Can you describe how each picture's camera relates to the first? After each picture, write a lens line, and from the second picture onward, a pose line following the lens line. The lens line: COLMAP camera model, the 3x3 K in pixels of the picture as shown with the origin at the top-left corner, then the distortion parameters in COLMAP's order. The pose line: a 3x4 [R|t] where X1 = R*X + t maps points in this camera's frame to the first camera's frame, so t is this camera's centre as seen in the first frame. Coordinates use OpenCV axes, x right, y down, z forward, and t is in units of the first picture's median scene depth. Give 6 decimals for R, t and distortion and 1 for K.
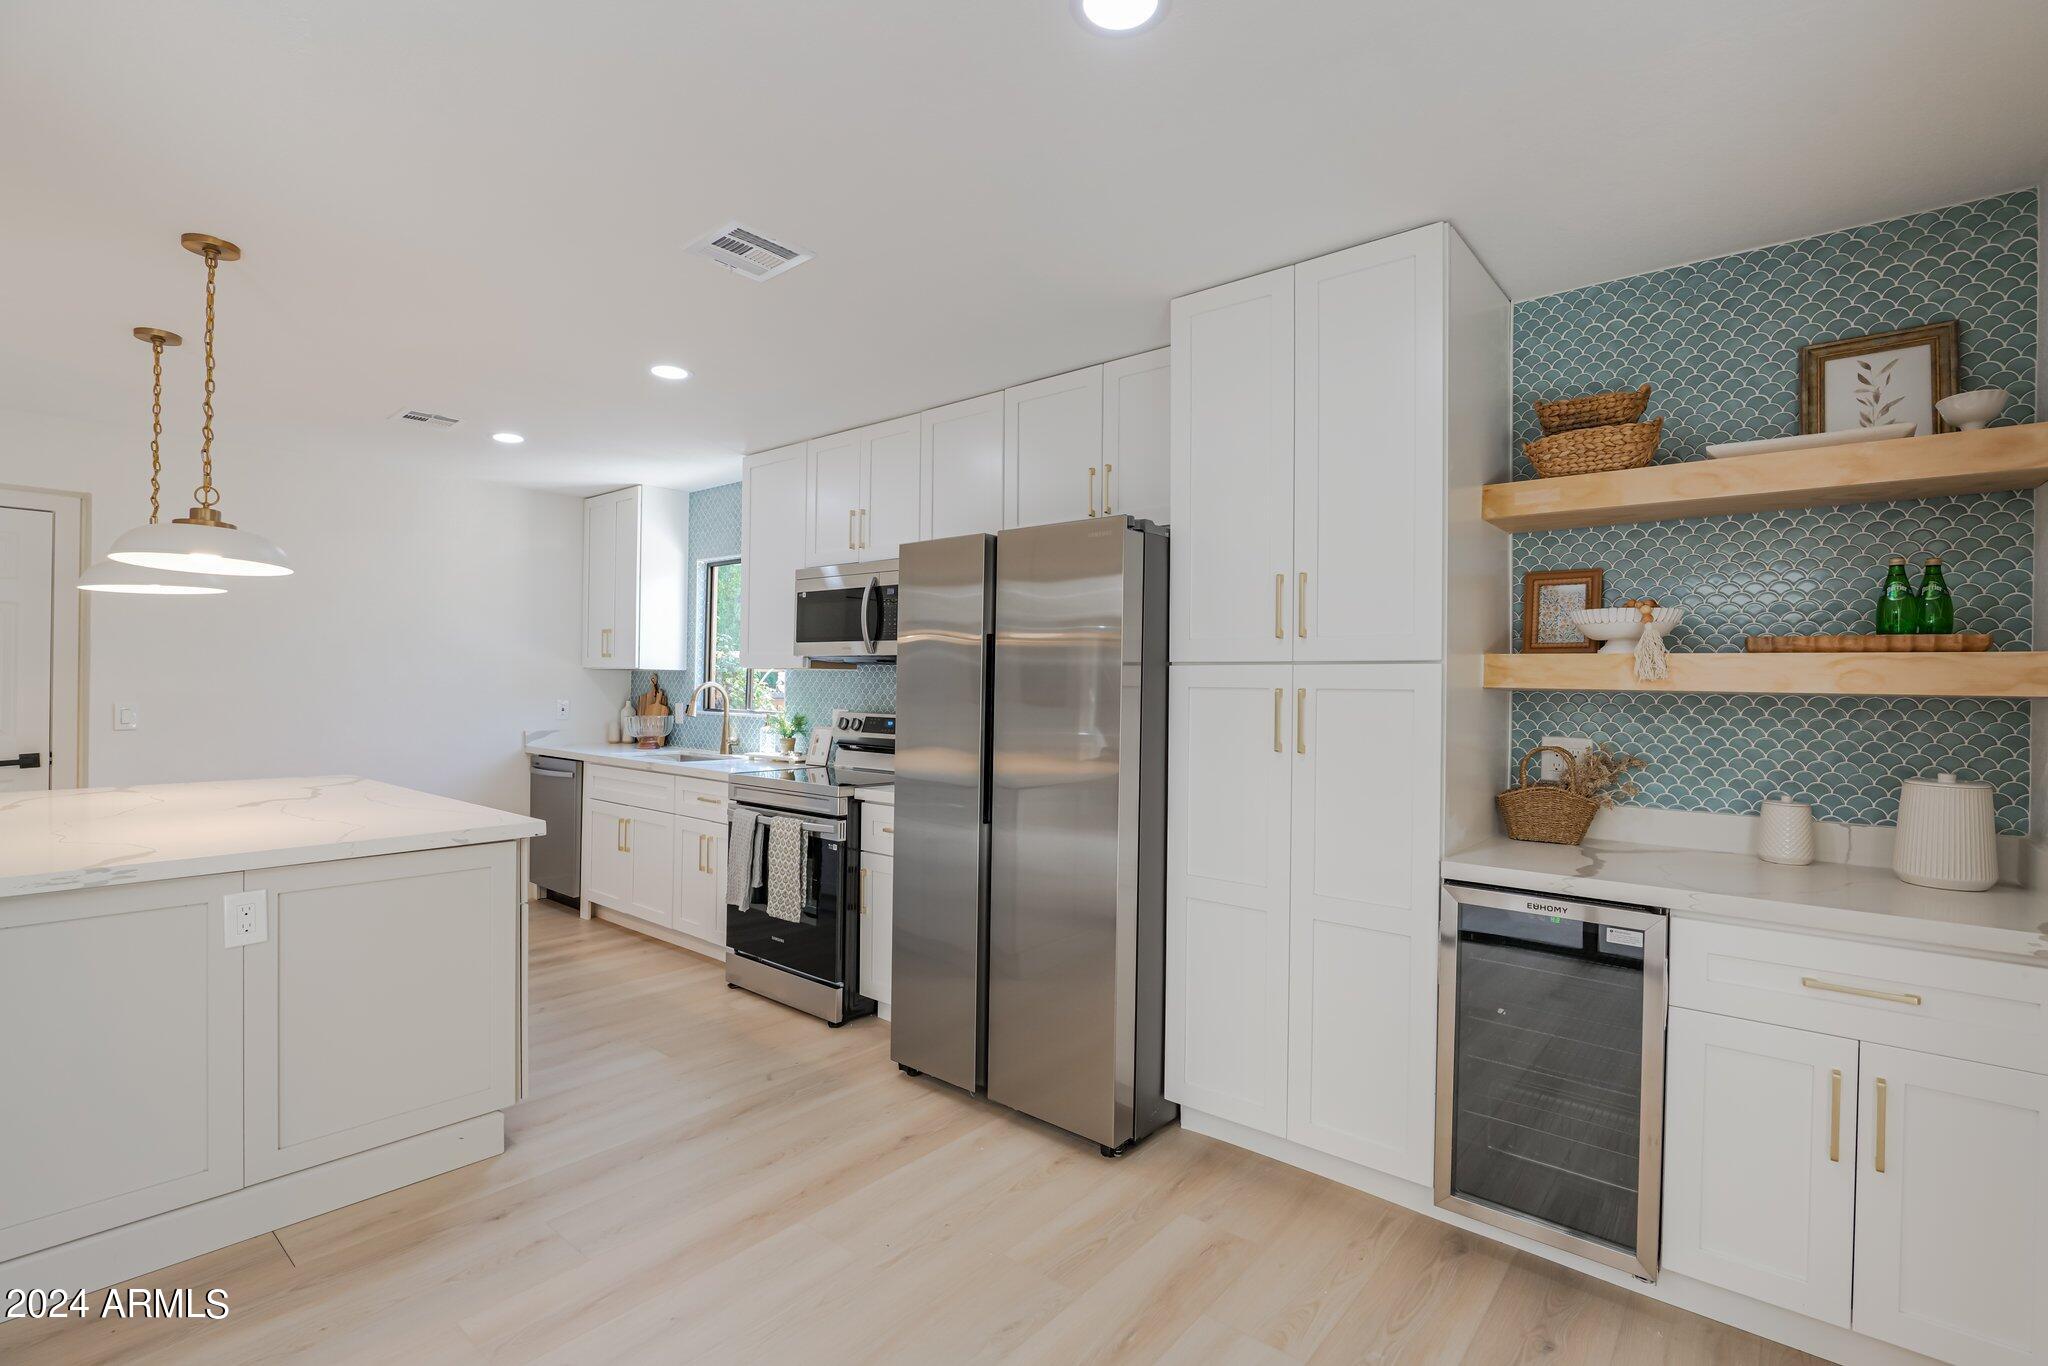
lens RADIAL K [[939.4, 0, 1022.5], [0, 939.4, 685.8], [0, 0, 1]] dist [-0.018355, -0.000070]
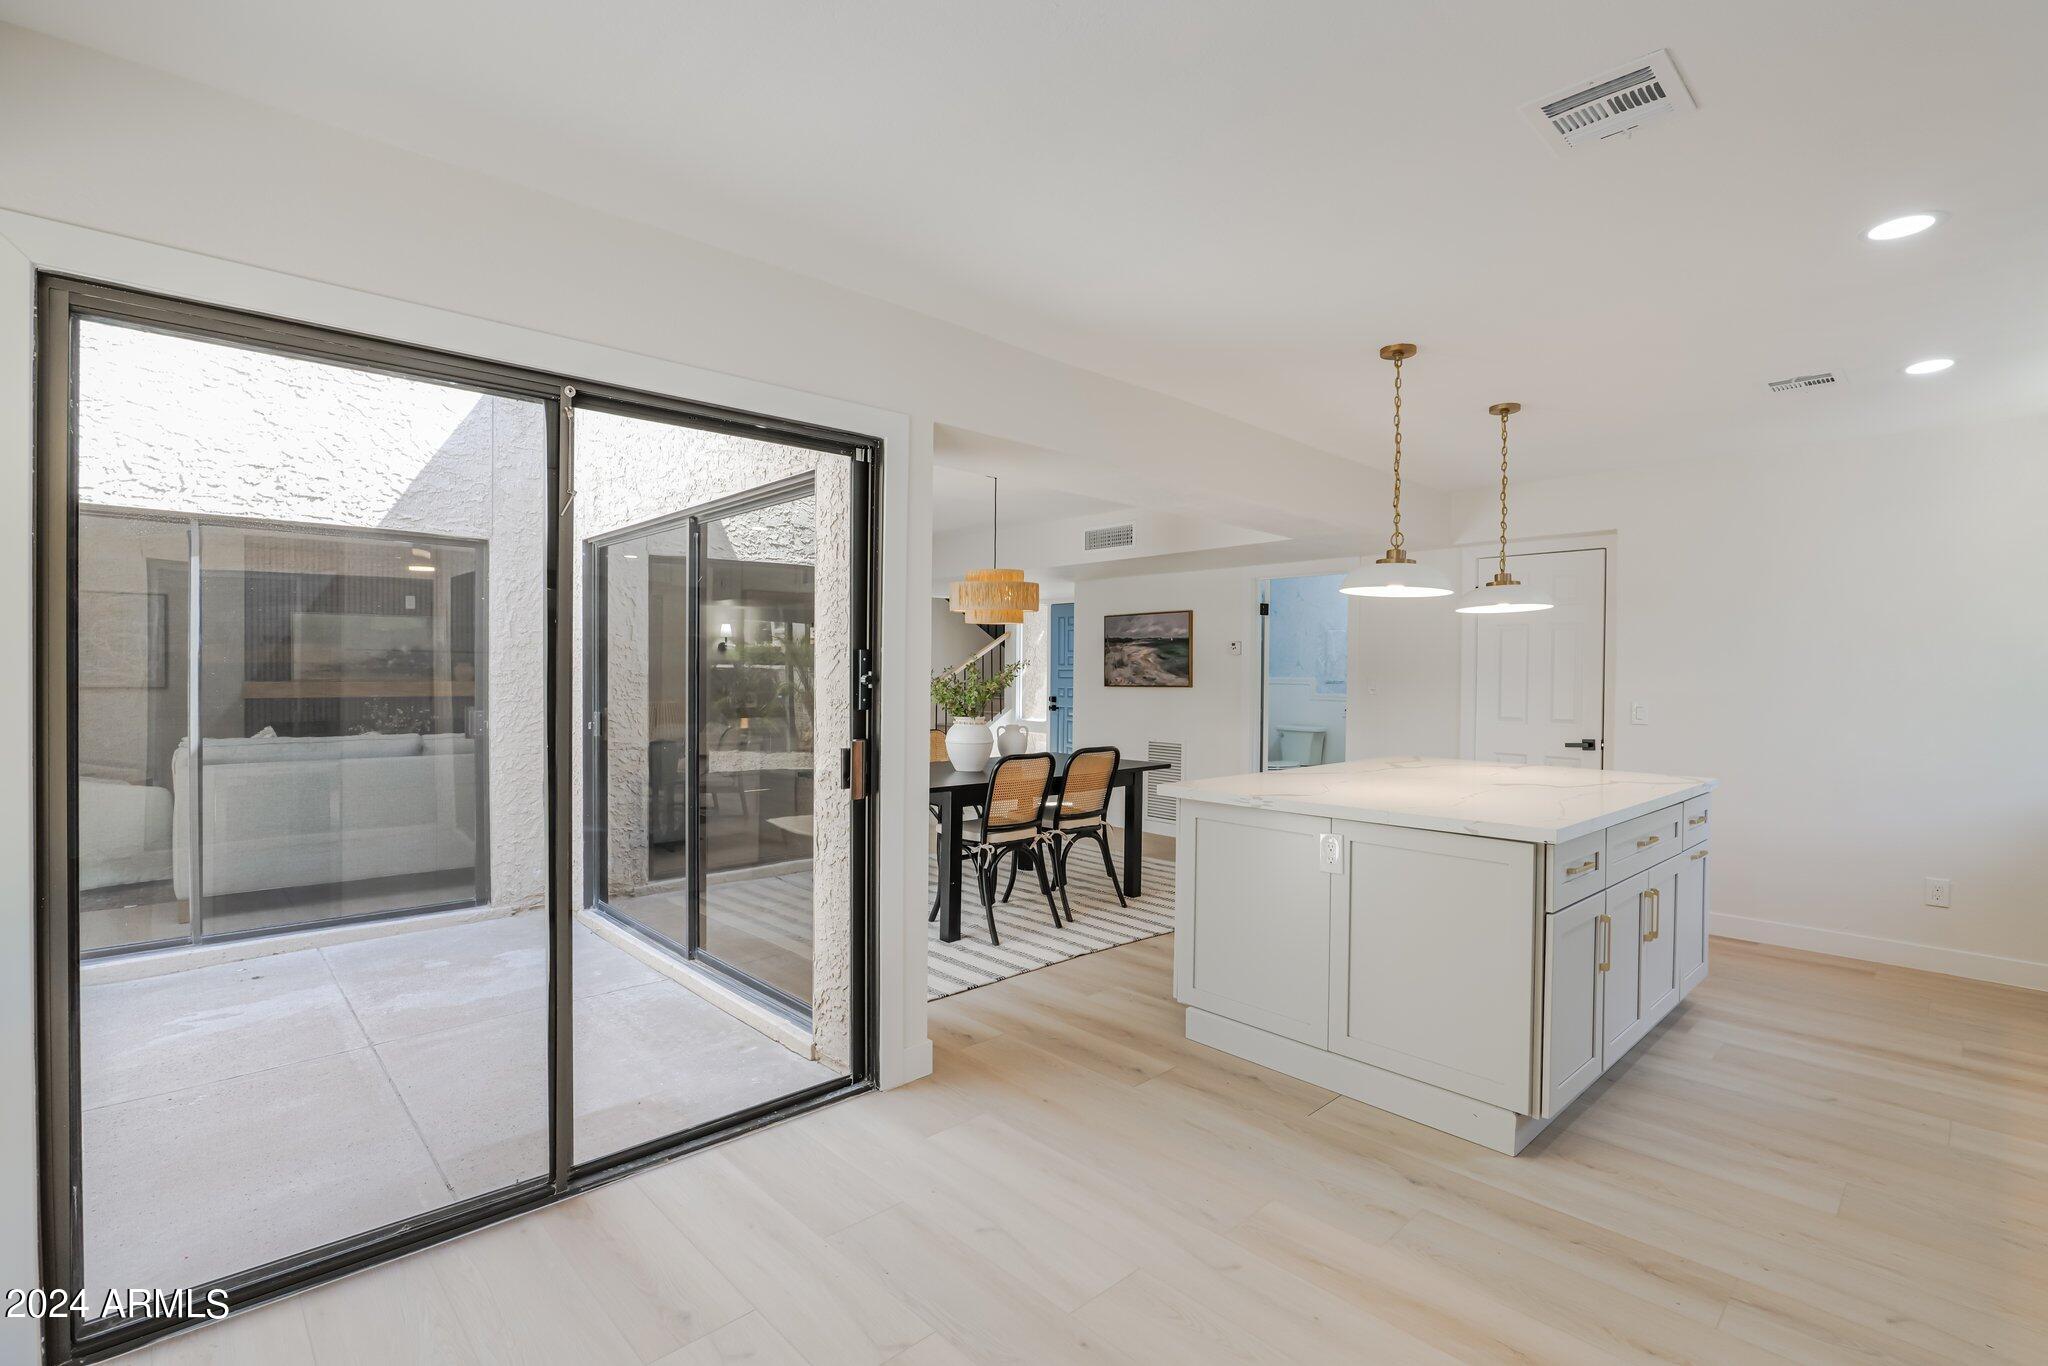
lens RADIAL K [[939.4, 0, 1026.7], [0, 939.4, 677.3], [0, 0, 1]] dist [-0.018355, -0.000070]
pose [[-0.123945, -0.007740, -0.992259, 0.404989], [-0.009000, 0.999937, -0.006675, 0.003728], [0.992248, 0.008103, -0.124007, 0.502167]]
